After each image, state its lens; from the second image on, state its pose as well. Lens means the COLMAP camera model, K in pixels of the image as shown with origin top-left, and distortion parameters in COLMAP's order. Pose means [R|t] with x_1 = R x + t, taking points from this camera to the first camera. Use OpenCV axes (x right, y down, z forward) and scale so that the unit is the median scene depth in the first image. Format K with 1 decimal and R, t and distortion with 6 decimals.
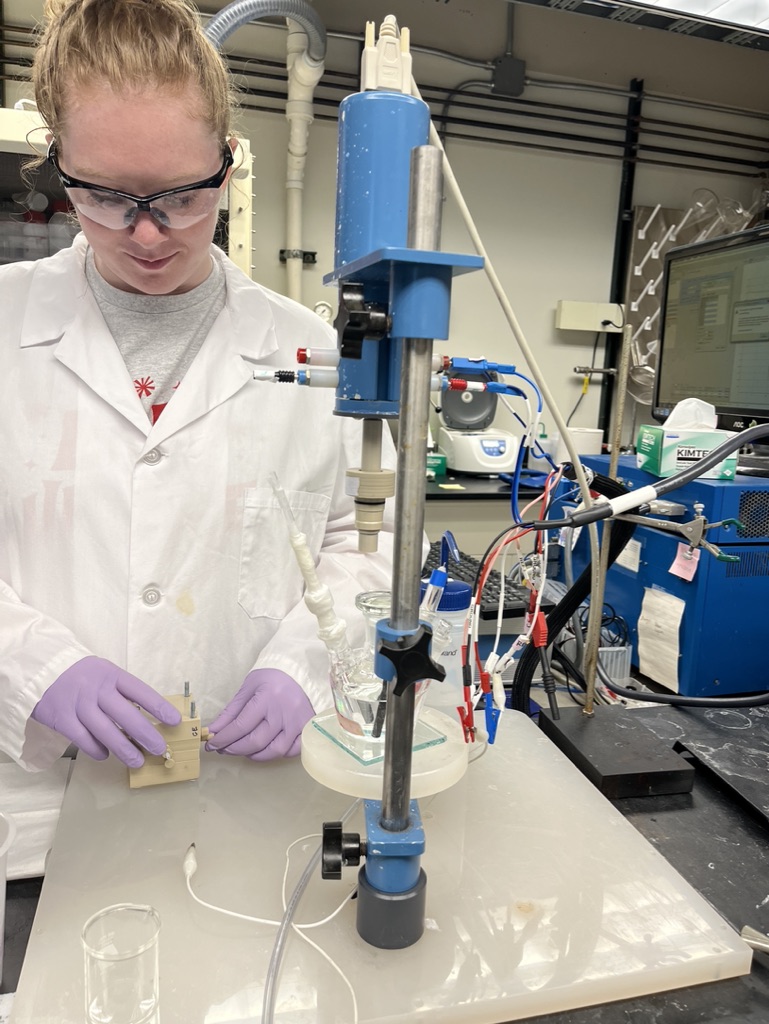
lens RADIAL K [[761.7, 0, 385.9], [0, 761.7, 510.3], [0, 0, 1]] dist [0.027414, -0.031436]
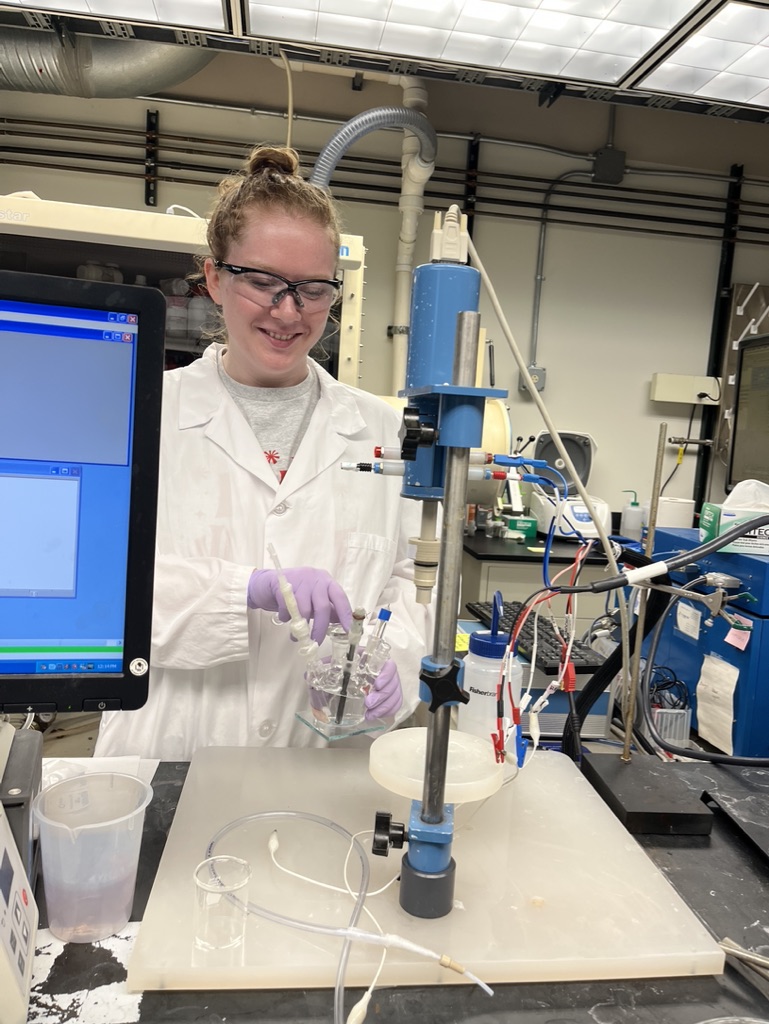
lens RADIAL K [[761.7, 0, 385.1], [0, 761.7, 513.6], [0, 0, 1]] dist [0.027414, -0.031436]
pose [[0.989806, 0.037701, -0.137342, 0.056959], [-0.047048, 0.996746, -0.065459, -0.006135], [0.134428, 0.071253, 0.988358, -0.193794]]
